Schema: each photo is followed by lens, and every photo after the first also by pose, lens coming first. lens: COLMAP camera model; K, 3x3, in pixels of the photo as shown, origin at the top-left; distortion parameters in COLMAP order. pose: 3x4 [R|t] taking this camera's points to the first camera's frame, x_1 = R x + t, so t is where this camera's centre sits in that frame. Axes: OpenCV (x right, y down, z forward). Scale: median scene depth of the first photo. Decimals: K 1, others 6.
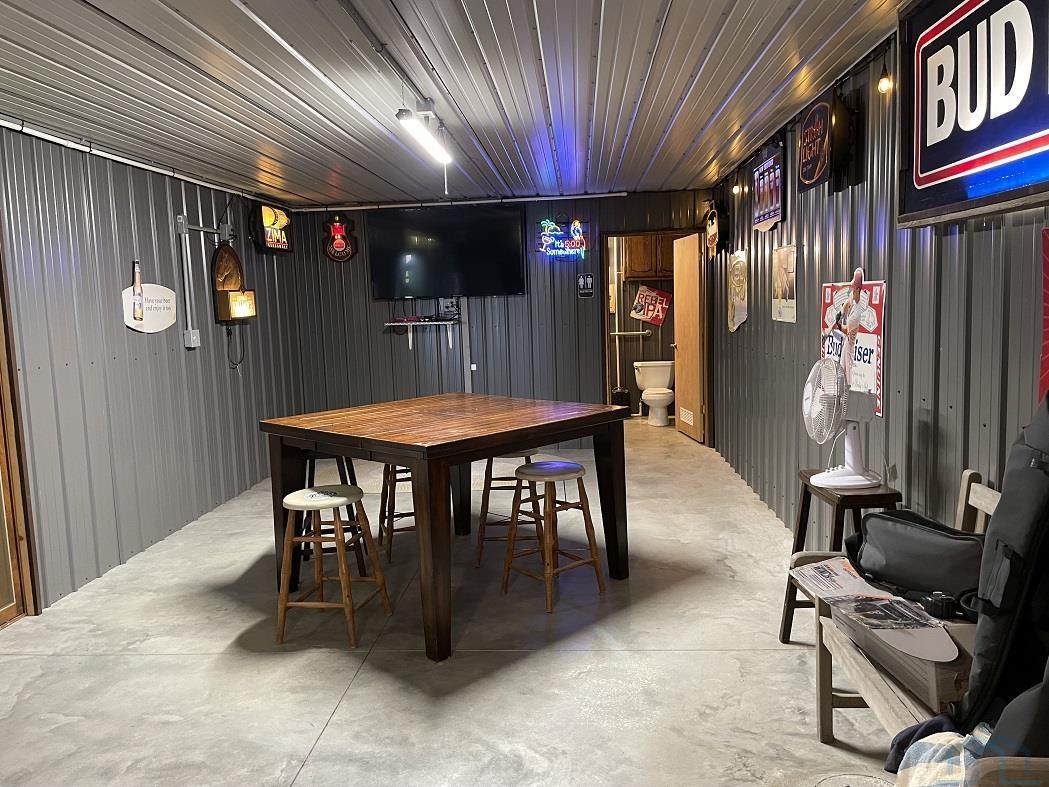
lens RADIAL K [[798.7, 0, 540.5], [0, 798.7, 390.2], [0, 0, 1]] dist [0.037494, -0.097927]
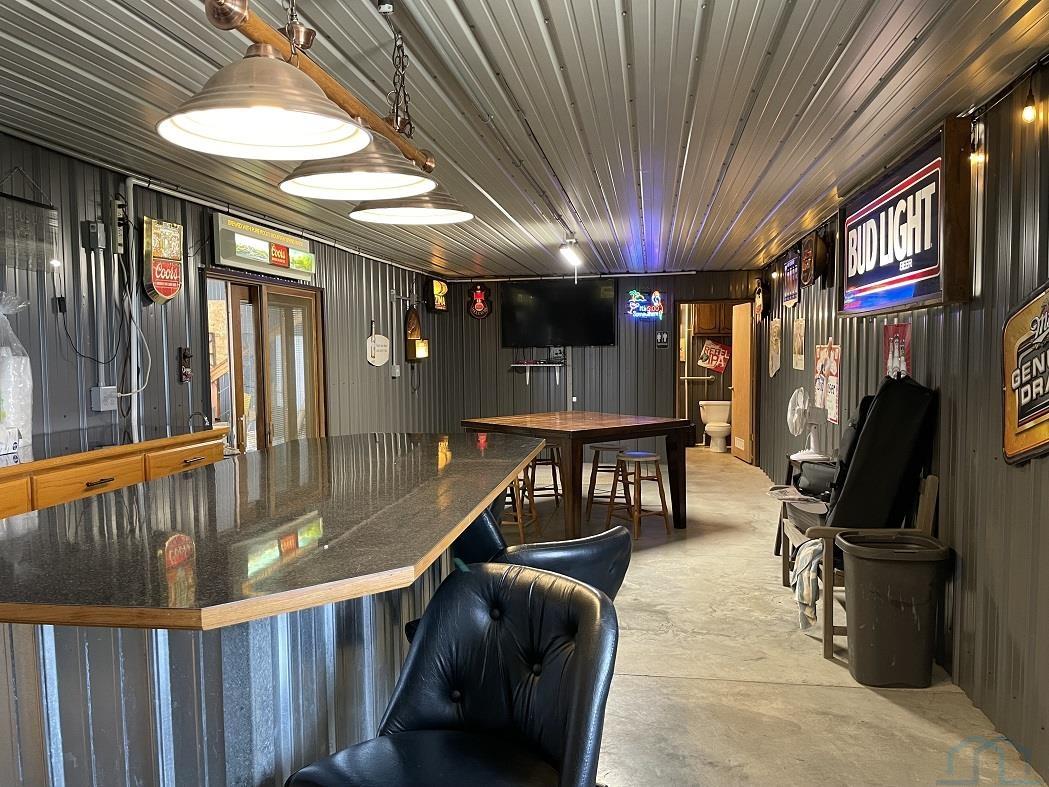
lens RADIAL K [[795.8, 0, 517.1], [0, 795.8, 403.9], [0, 0, 1]] dist [0.109074, -0.151646]
pose [[0.992619, 0.031548, -0.117103, -0.024911], [-0.036237, 0.998616, -0.038130, 0.035968], [0.115738, 0.042092, 0.992388, -0.357270]]
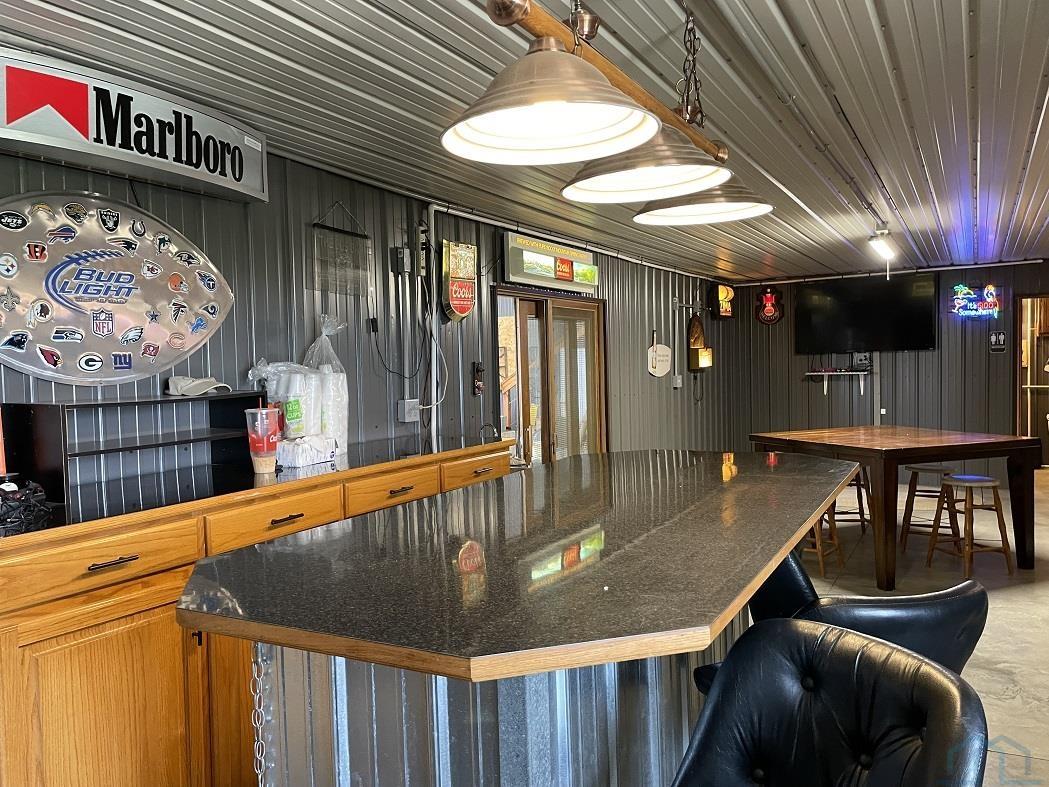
lens RADIAL K [[795.8, 0, 517.1], [0, 795.8, 403.9], [0, 0, 1]] dist [0.109074, -0.151646]
pose [[0.893162, 0.032411, -0.448566, -0.034147], [-0.053274, 0.998002, -0.033966, 0.032095], [0.446569, 0.054234, 0.893104, -0.331022]]
